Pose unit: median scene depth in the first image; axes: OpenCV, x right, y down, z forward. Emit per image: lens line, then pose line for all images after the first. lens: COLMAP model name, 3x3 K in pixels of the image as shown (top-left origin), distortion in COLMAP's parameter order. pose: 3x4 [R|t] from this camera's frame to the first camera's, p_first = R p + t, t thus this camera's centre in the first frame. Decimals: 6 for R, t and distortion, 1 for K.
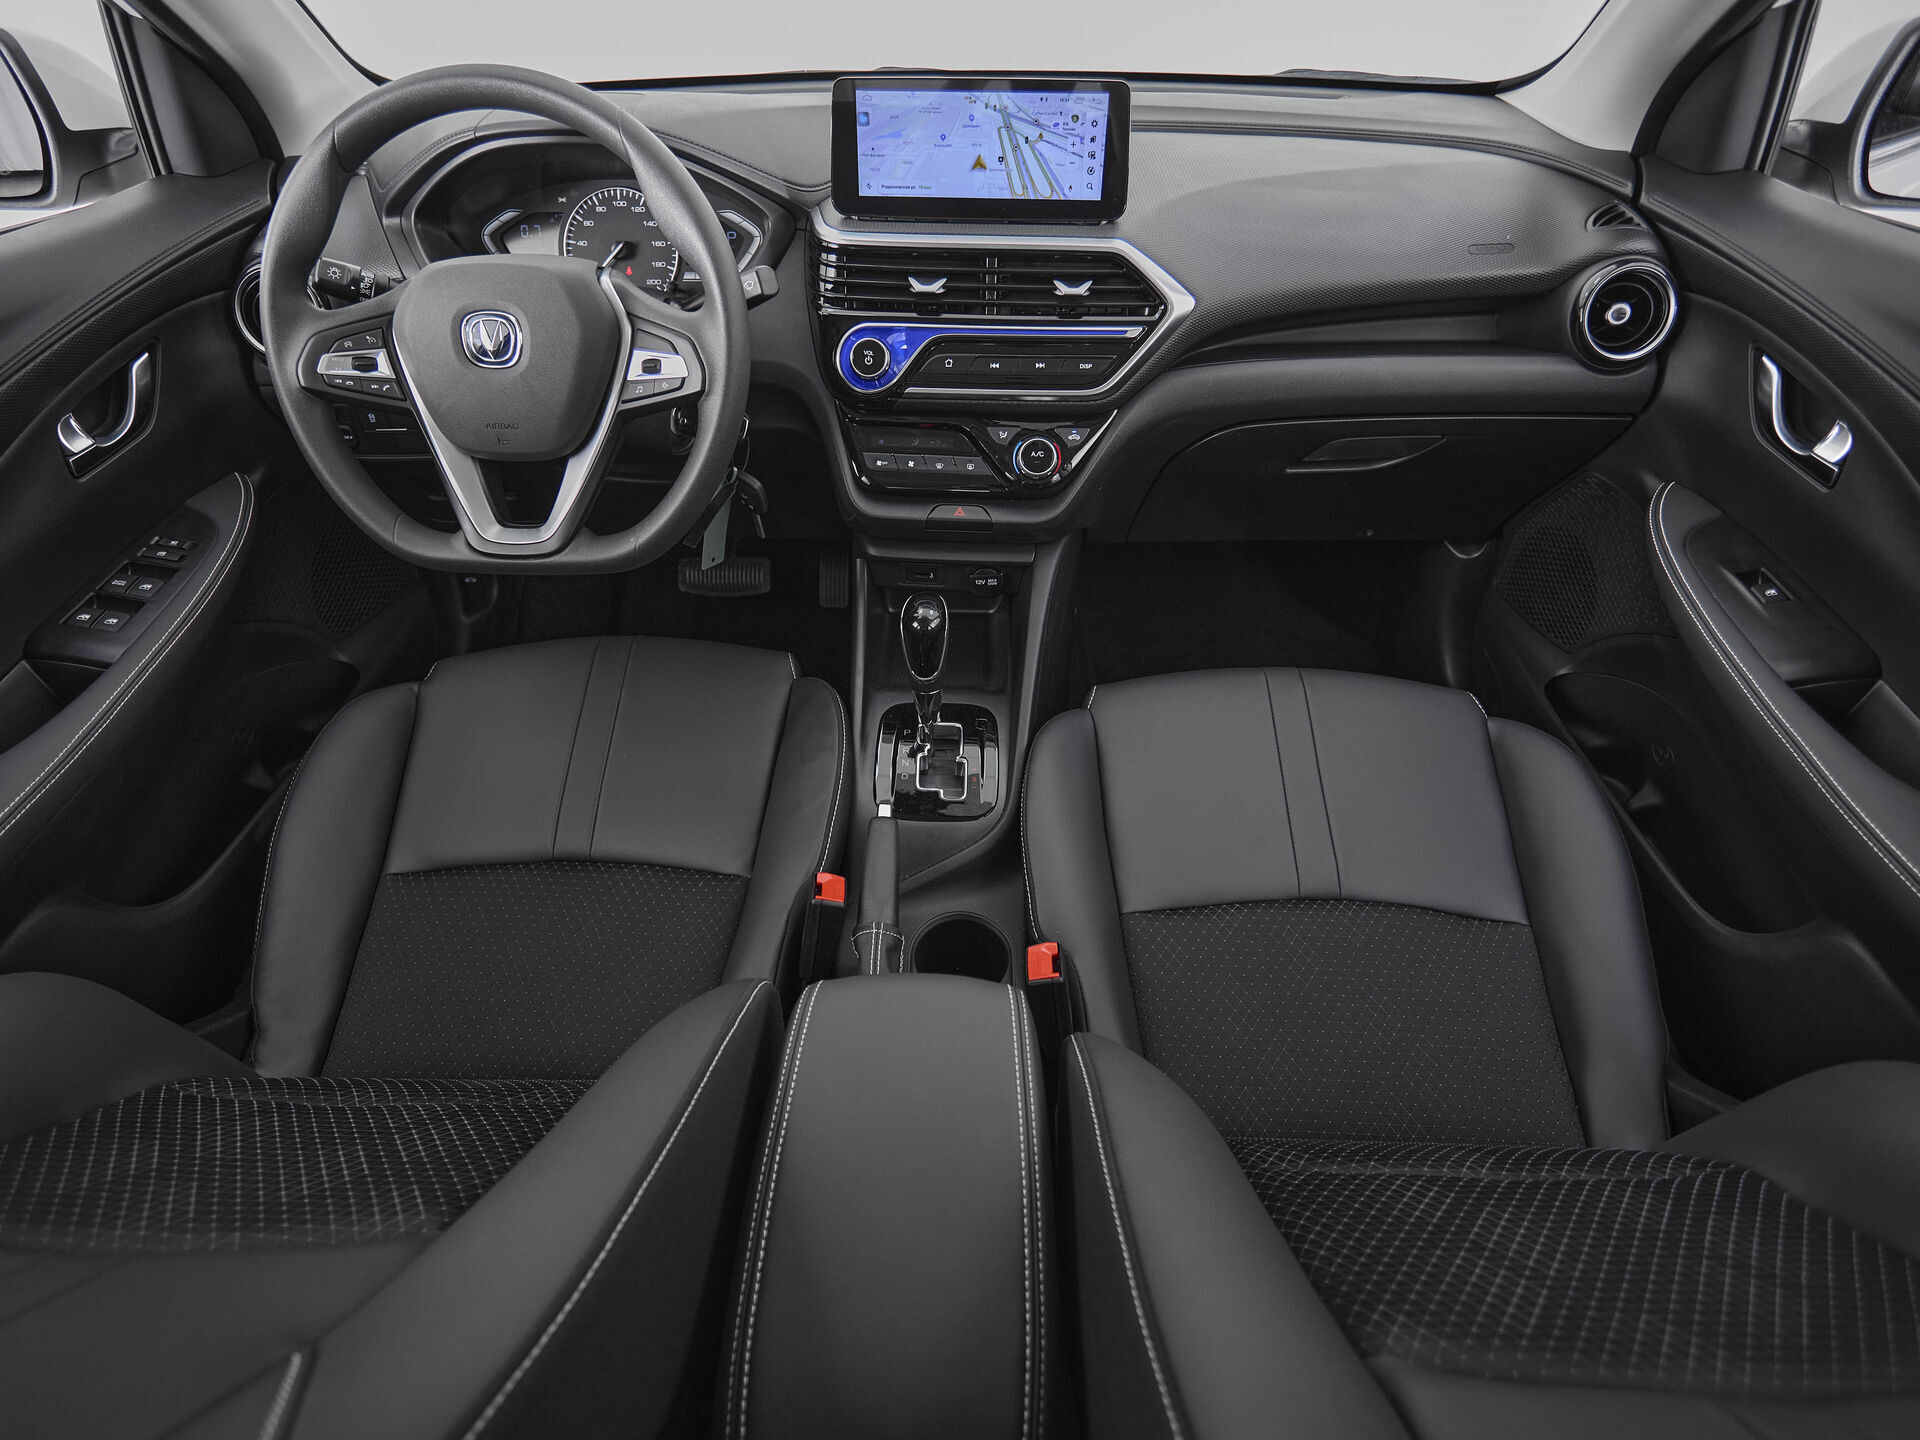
lens RADIAL K [[1032.9, 0, 933.1], [0, 1032.9, 719.9], [0, 0, 1]] dist [-0.002453, -0.001369]
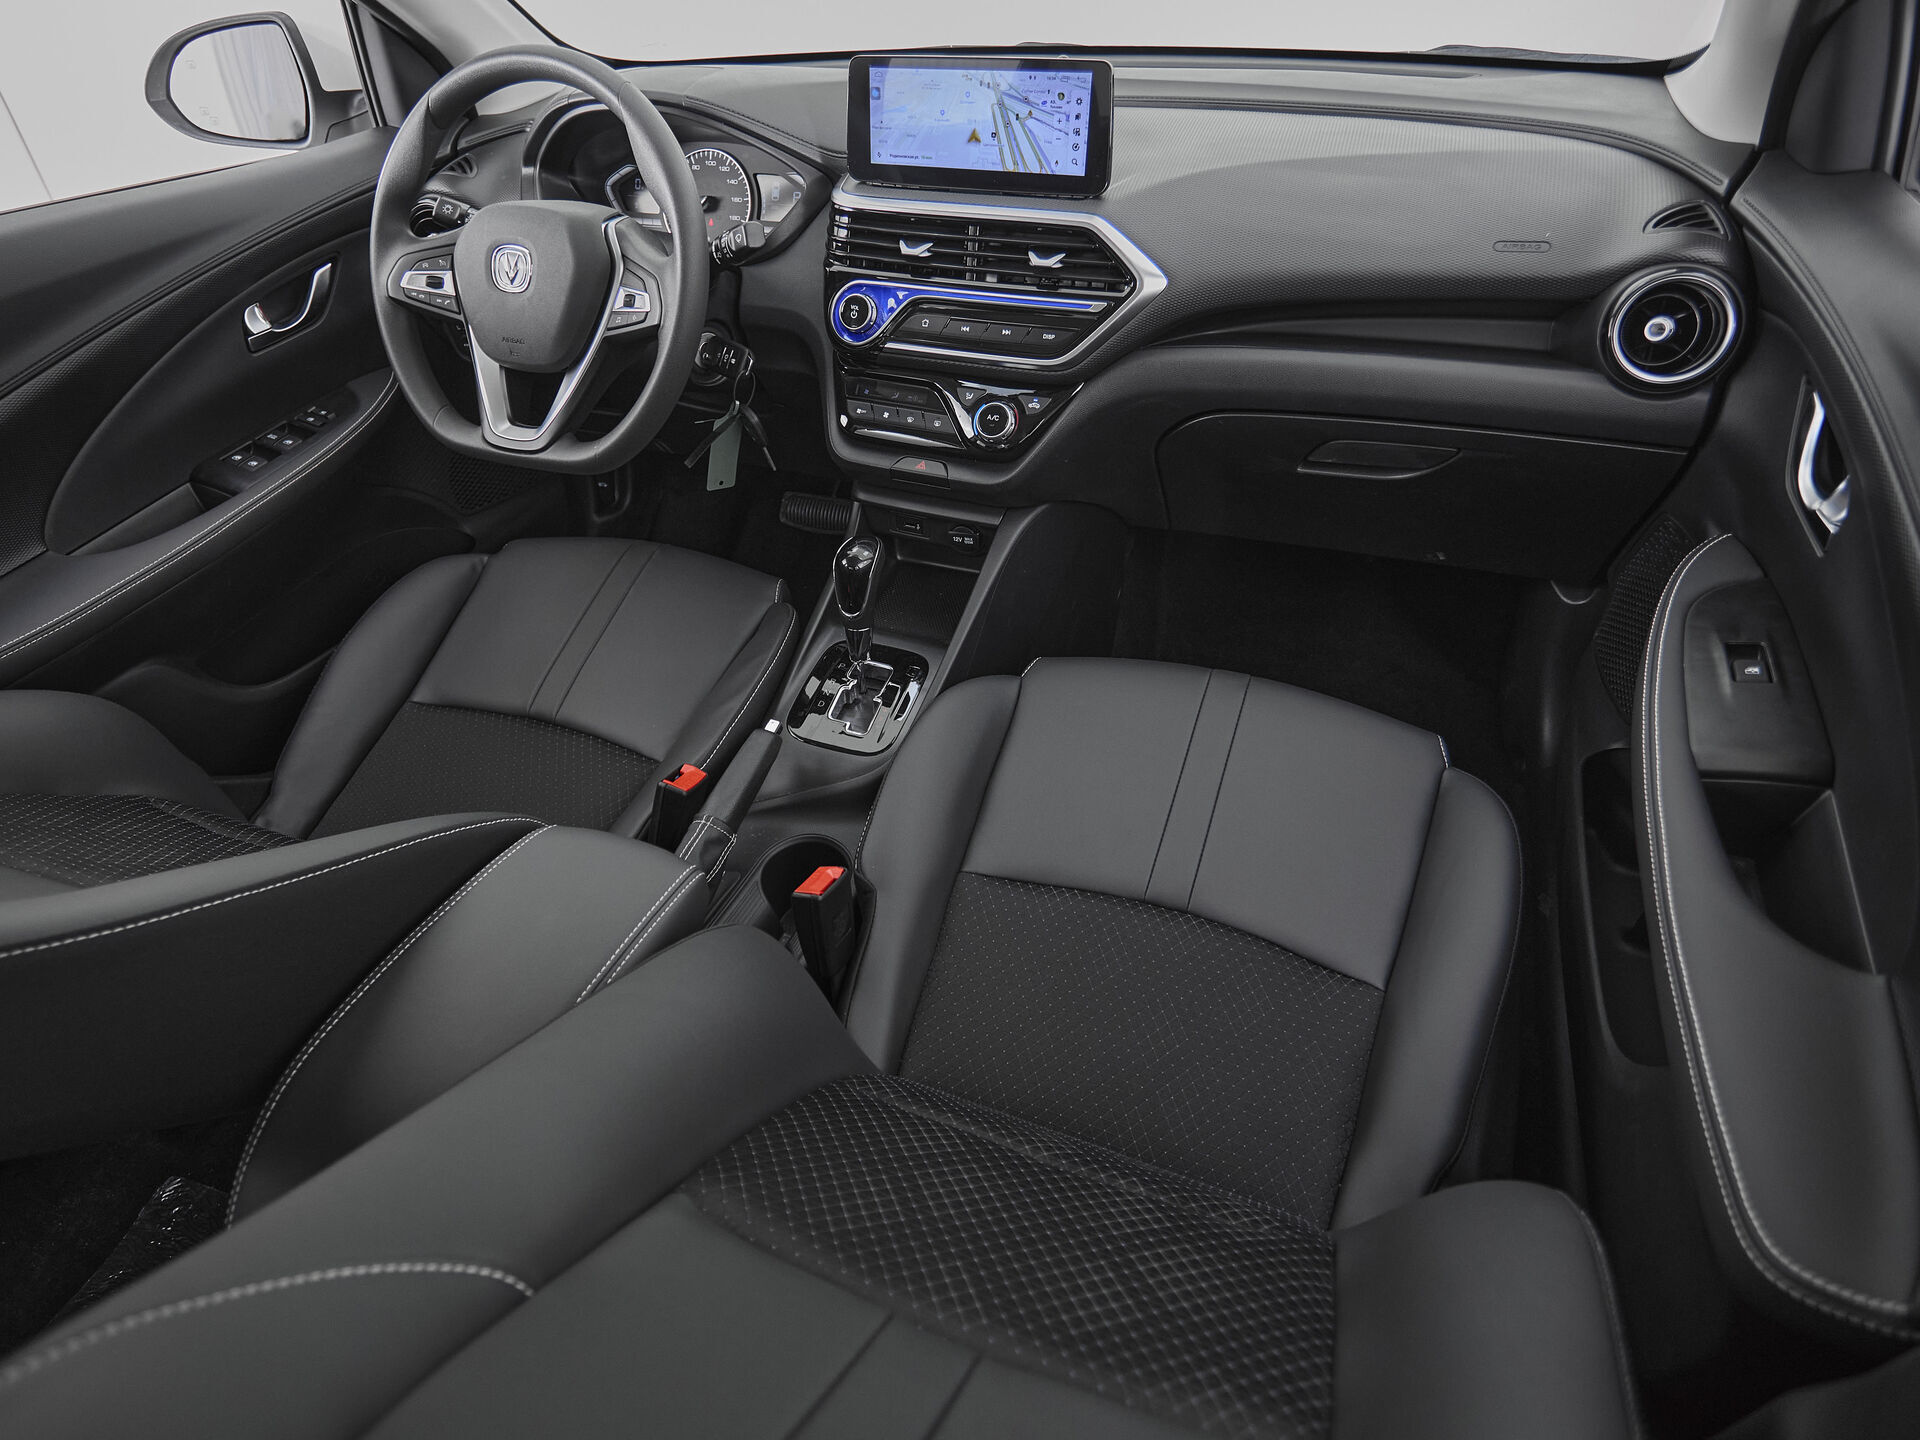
lens RADIAL K [[1077.7, 0, 889.4], [0, 1077.7, 669.1], [0, 0, 1]] dist [-0.002979, -0.000973]
pose [[0.933601, 0.180510, -0.309524, 0.394471], [-0.190031, 0.981778, -0.000620, 0.007433], [0.303772, 0.059397, 0.950891, -0.032012]]
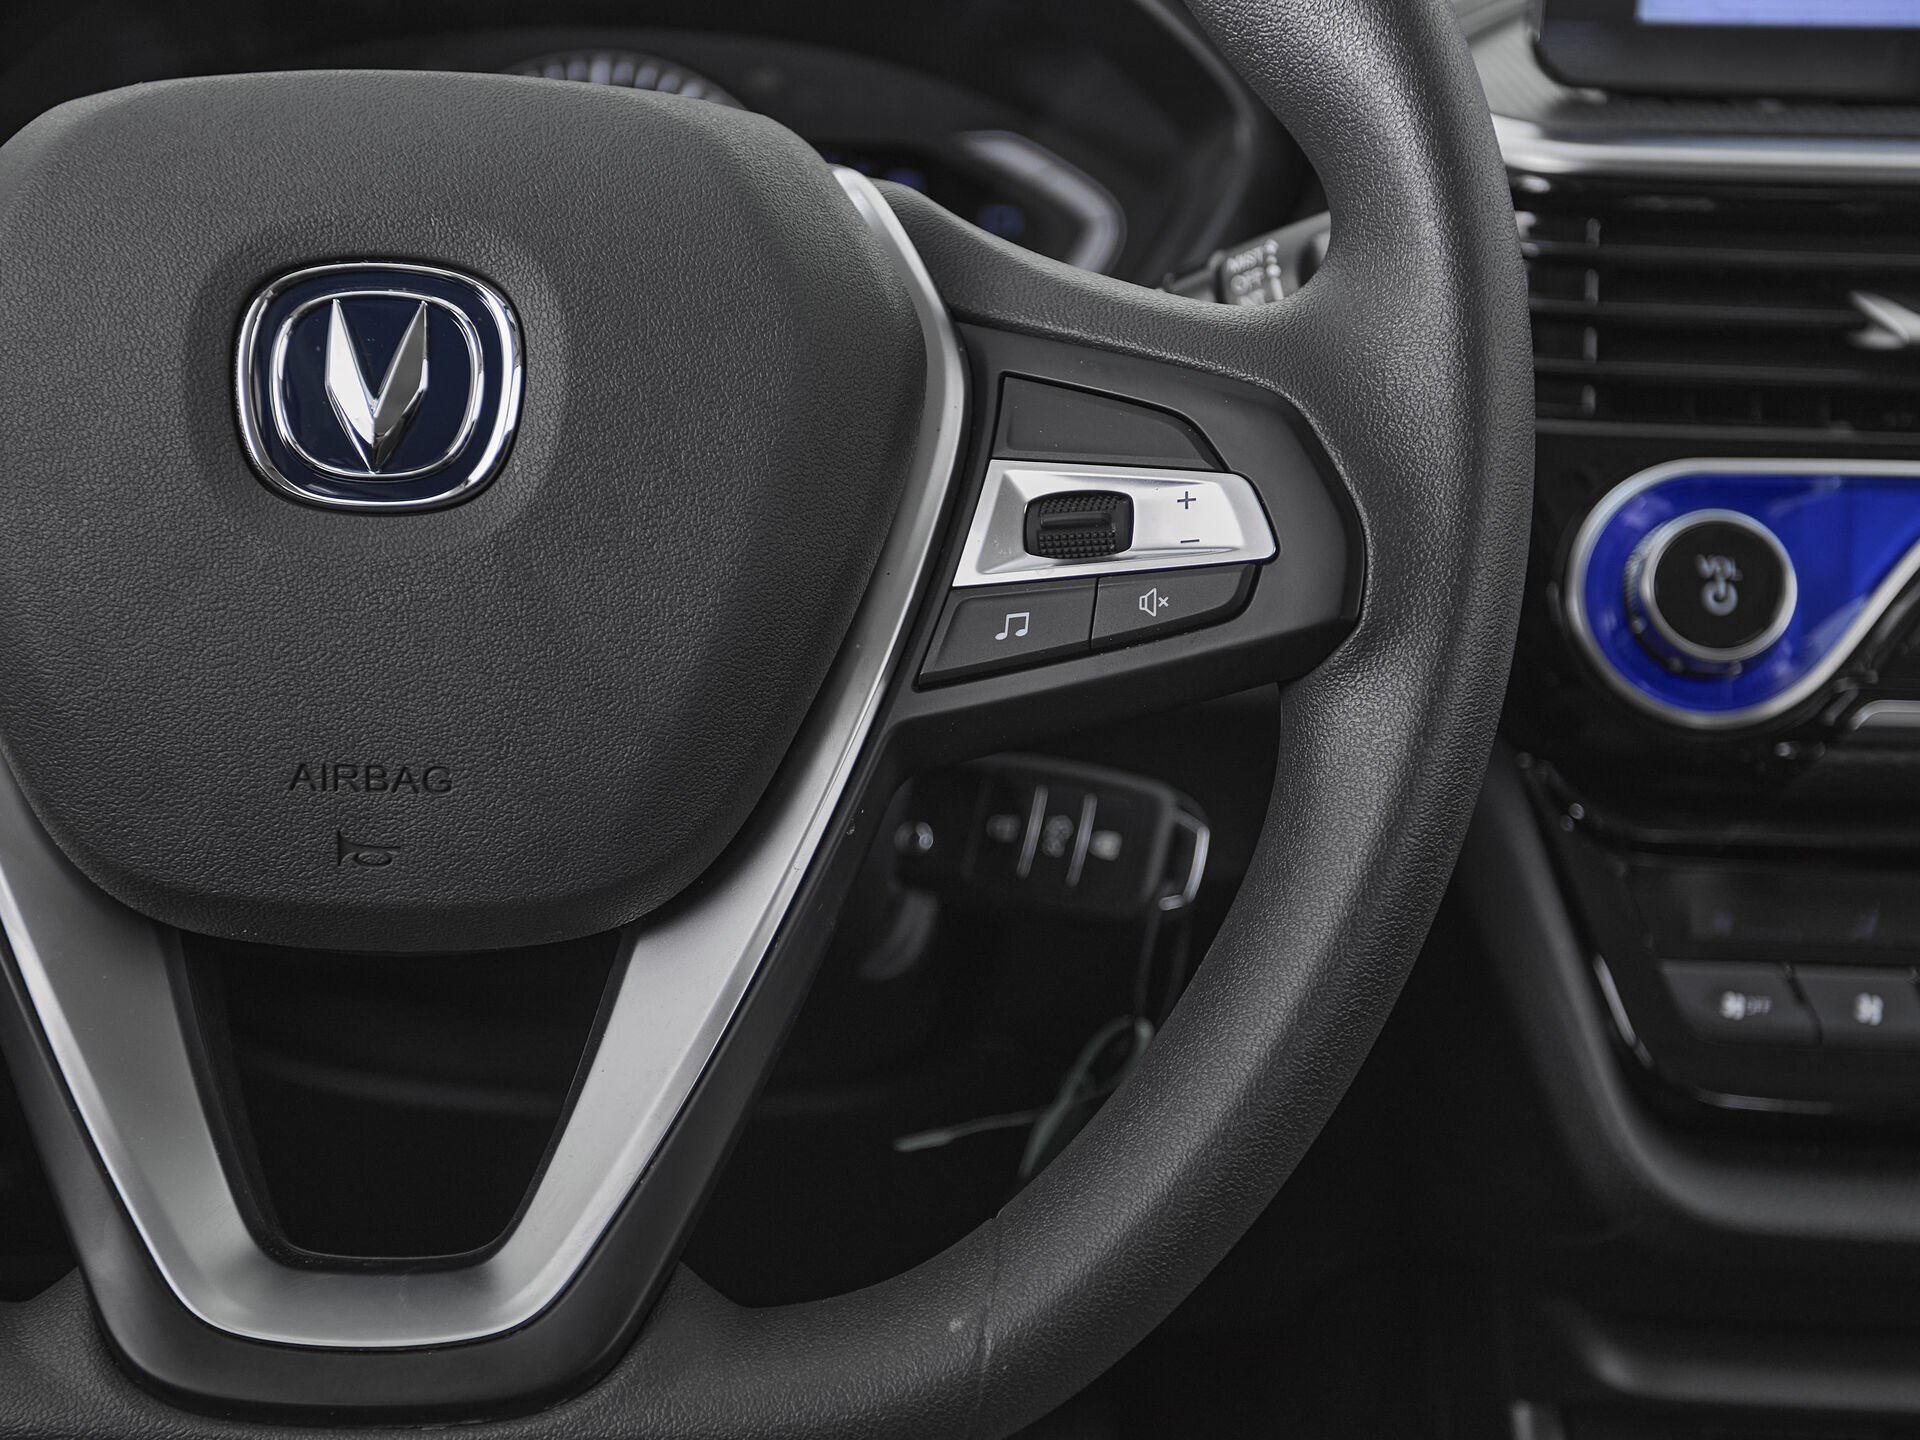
lens RADIAL K [[2842.9, 0, 958.4], [0, 2842.9, 860.8], [0, 0, 1]] dist [0.009688, 0.021294]
pose [[0.997577, 0.003941, 0.069461, -0.297955], [0.019704, 0.941515, -0.336395, -0.066122], [-0.066724, 0.336949, 0.939156, 0.407064]]
